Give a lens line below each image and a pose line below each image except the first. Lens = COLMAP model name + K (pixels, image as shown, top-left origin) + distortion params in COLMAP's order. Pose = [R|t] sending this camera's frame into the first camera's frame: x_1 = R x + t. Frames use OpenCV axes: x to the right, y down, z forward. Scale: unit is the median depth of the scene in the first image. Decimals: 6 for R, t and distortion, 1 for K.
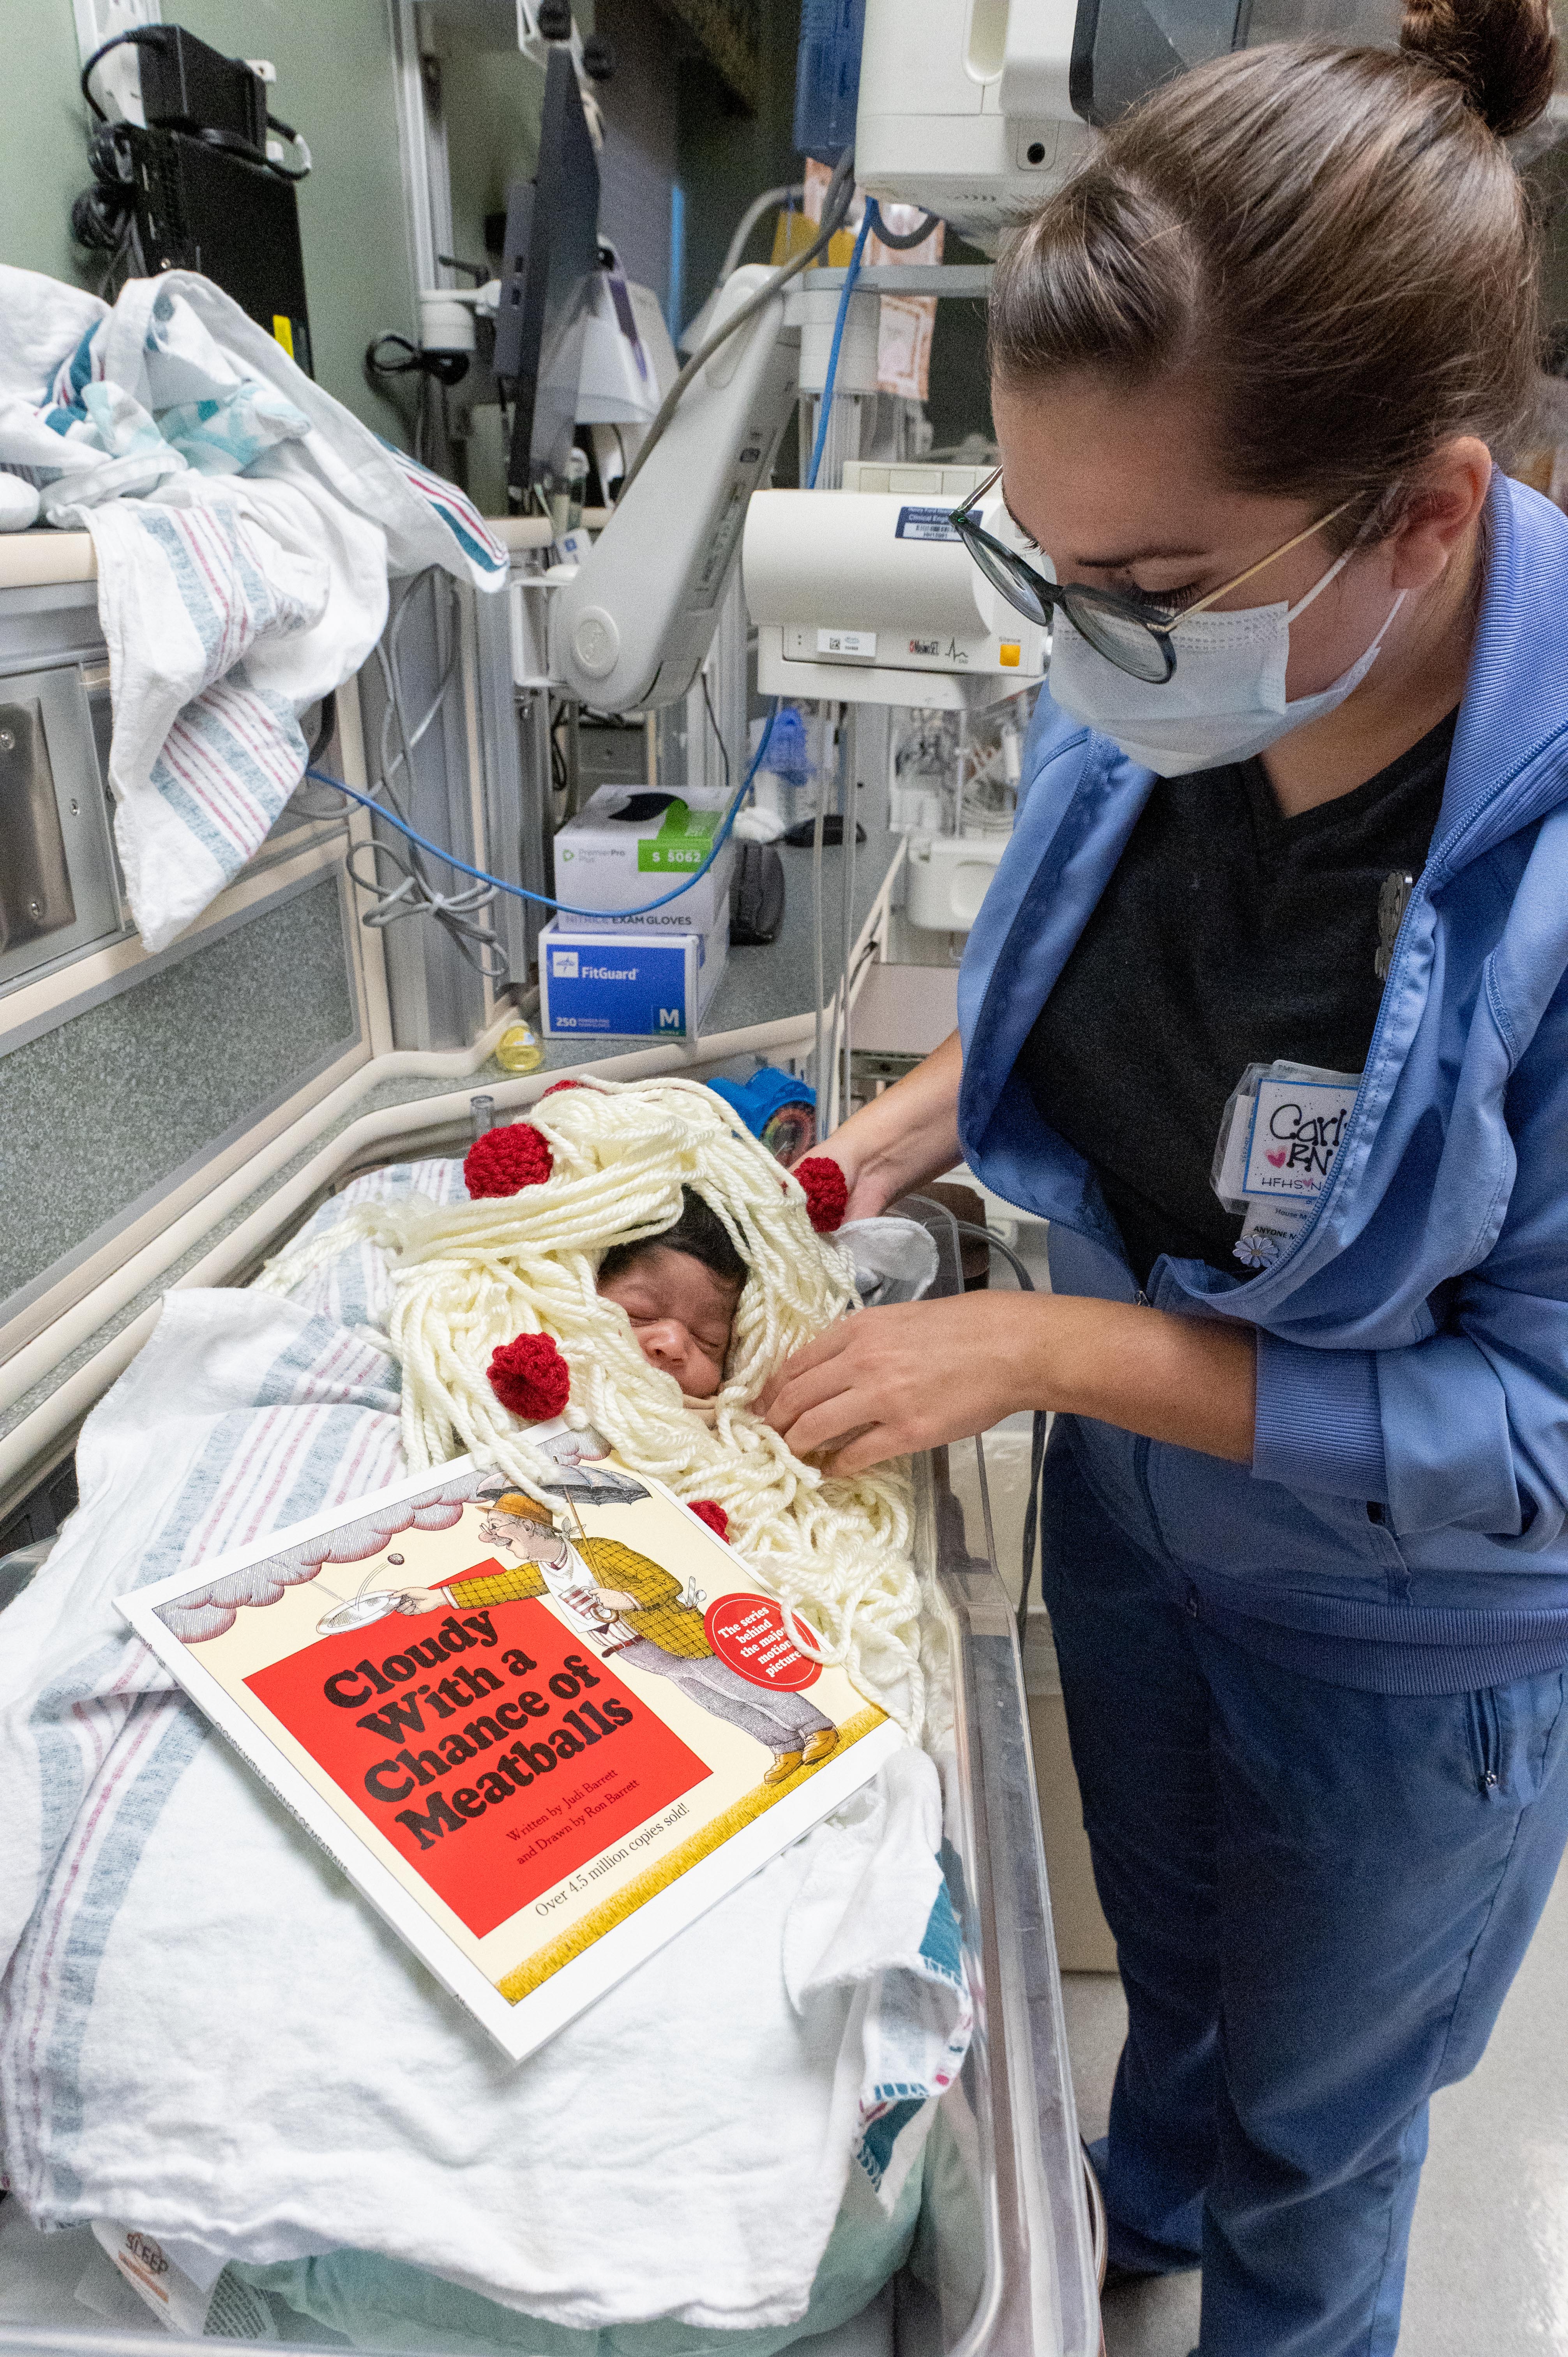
lens RADIAL K [[1567.0, 0, 784.0], [0, 1567.0, 1178.5], [0, 0, 1]] dist [-0.012316, -0.003641]
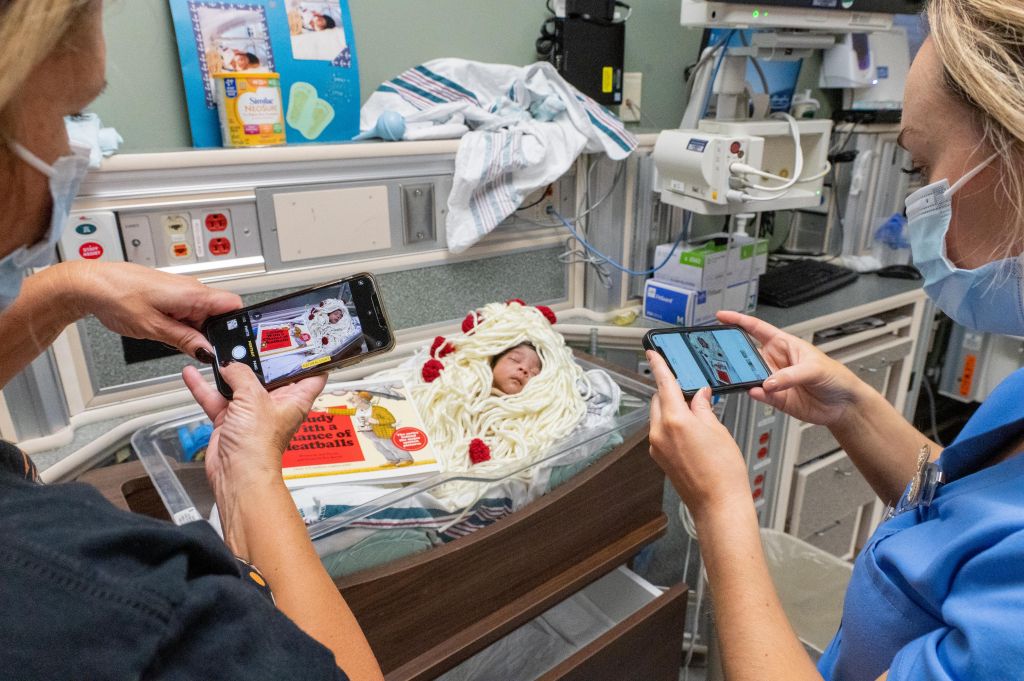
lens RADIAL K [[680.8, 0, 512.0], [0, 680.8, 340.5], [0, 0, 1]] dist [-0.012316, -0.003641]
pose [[0.664442, 0.239759, -0.707837, 0.700668], [-0.287990, 0.956136, 0.053528, -0.063698], [0.689622, 0.168284, 0.704345, 0.021896]]
